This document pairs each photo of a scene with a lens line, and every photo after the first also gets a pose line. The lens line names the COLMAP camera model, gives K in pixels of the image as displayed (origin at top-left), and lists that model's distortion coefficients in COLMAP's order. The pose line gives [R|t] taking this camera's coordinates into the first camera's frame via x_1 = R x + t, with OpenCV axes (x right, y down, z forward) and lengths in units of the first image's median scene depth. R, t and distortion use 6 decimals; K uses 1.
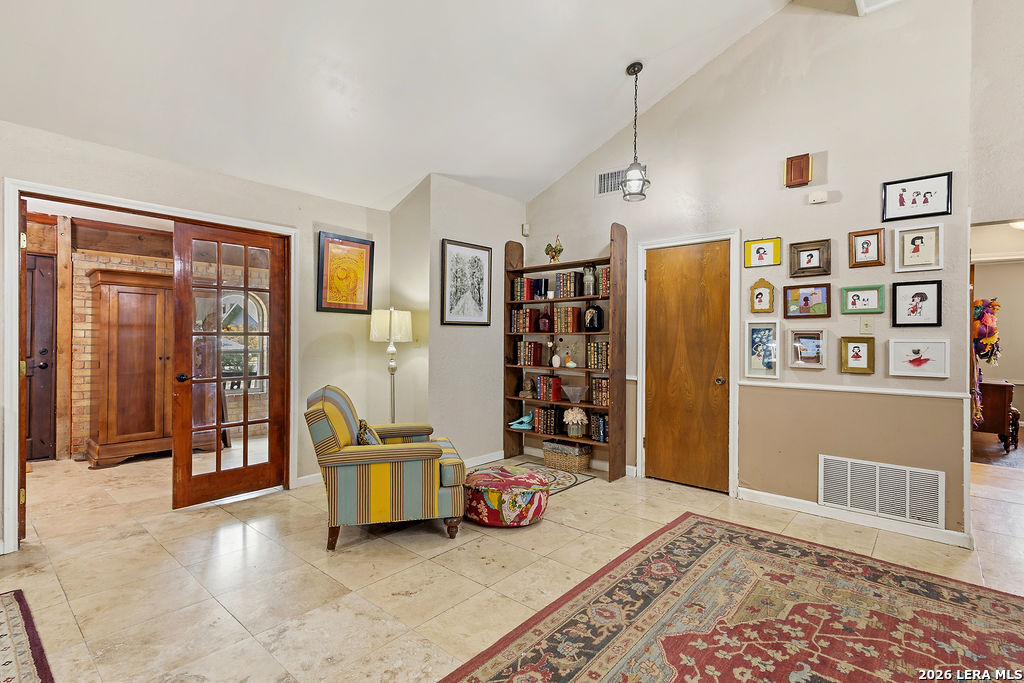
lens RADIAL K [[474.7, 0, 503.3], [0, 474.7, 341.4], [0, 0, 1]] dist [0.003972, 0.000287]
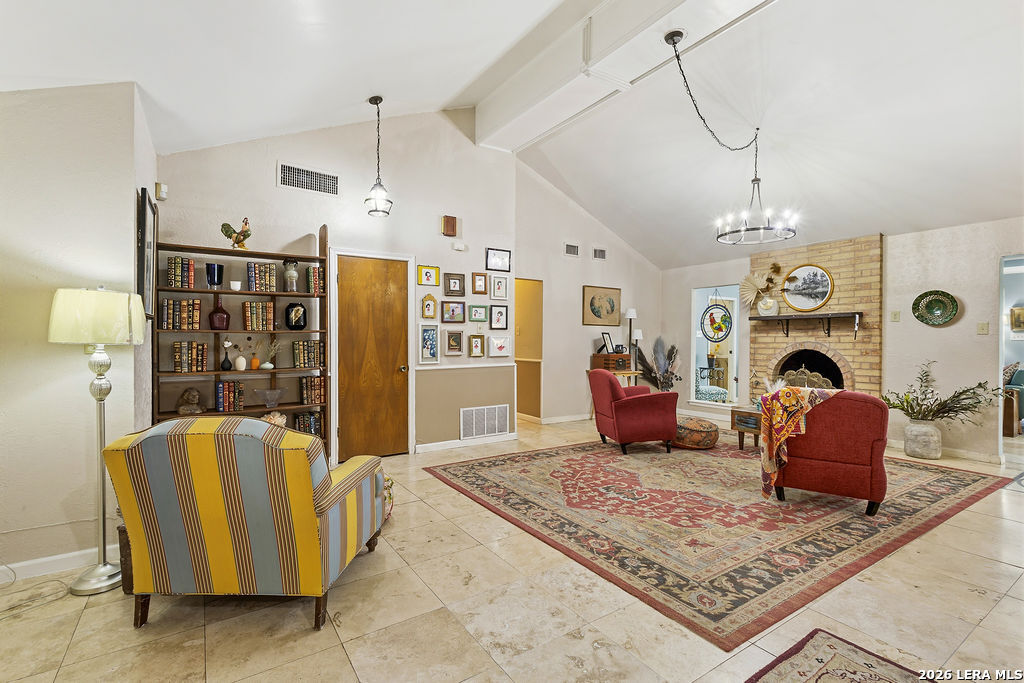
lens RADIAL K [[474.7, 0, 503.3], [0, 474.7, 341.4], [0, 0, 1]] dist [0.003972, 0.000287]
pose [[0.265193, -0.018043, 0.964027, -0.872215], [0.006409, 0.999836, 0.016950, -0.014589], [-0.964174, 0.001683, 0.265265, 0.464393]]
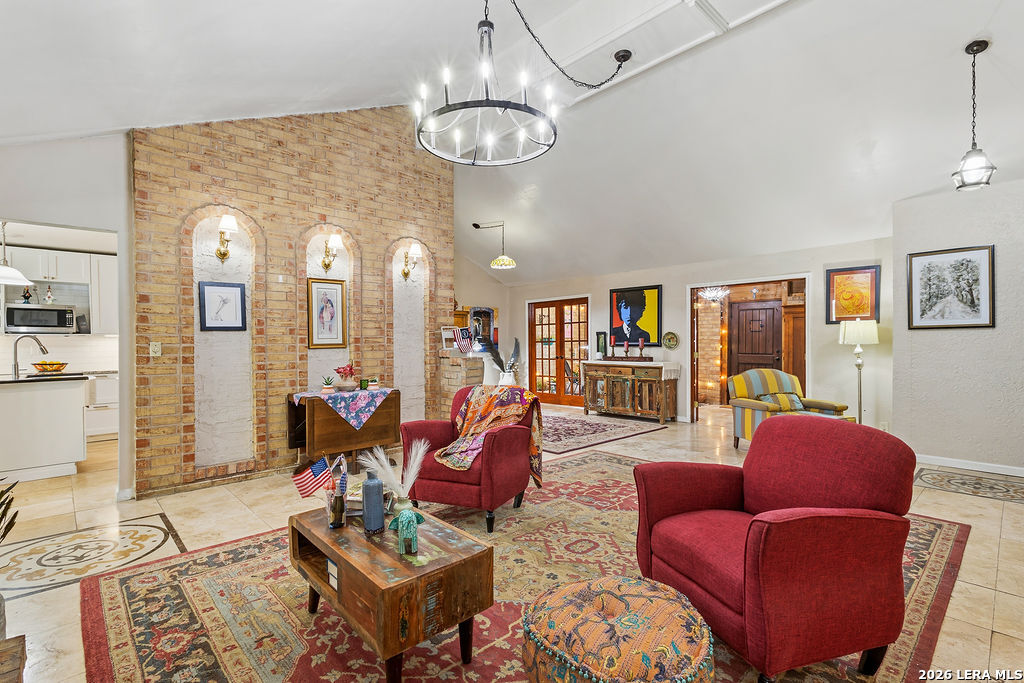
lens RADIAL K [[461.2, 0, 517.1], [0, 461.2, 347.1], [0, 0, 1]] dist [0.002038, 0.000175]
pose [[-0.081004, -0.002326, -0.996711, 1.435260], [-0.004921, 0.999986, -0.001934, 0.018979], [0.996702, 0.004748, -0.081014, 0.214070]]
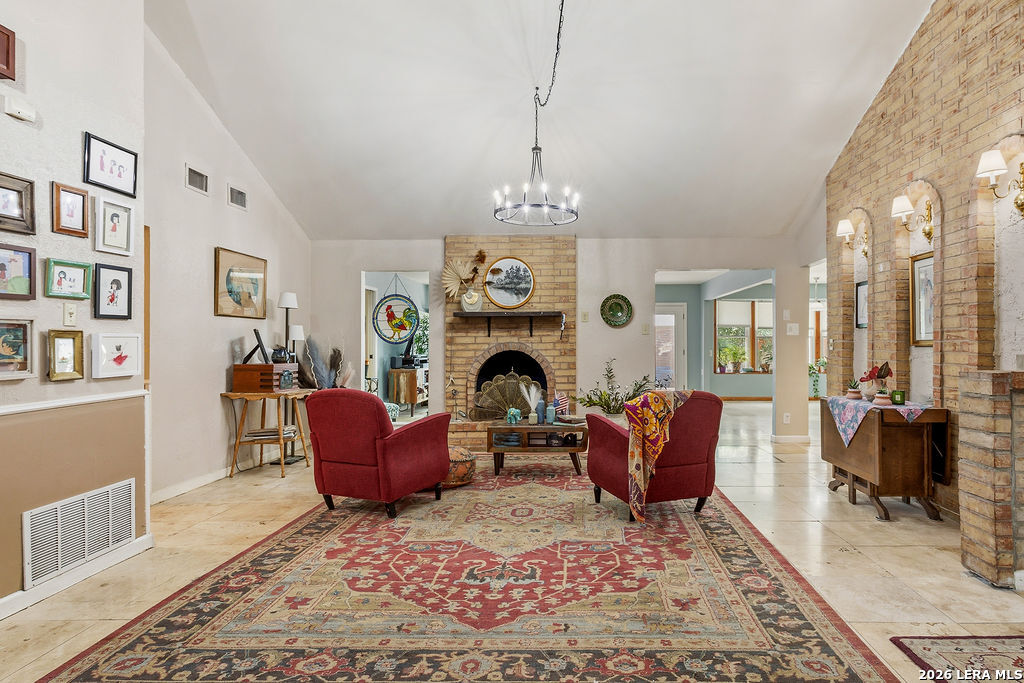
lens RADIAL K [[580.1, 0, 572.1], [0, 580.1, 342.5], [0, 0, 1]] dist [0.004291, 0.000832]
pose [[-0.666092, -0.013808, 0.745742, -0.434378], [-0.002263, 0.999861, 0.016491, -0.006943], [-0.745866, 0.009297, -0.666031, 1.024399]]
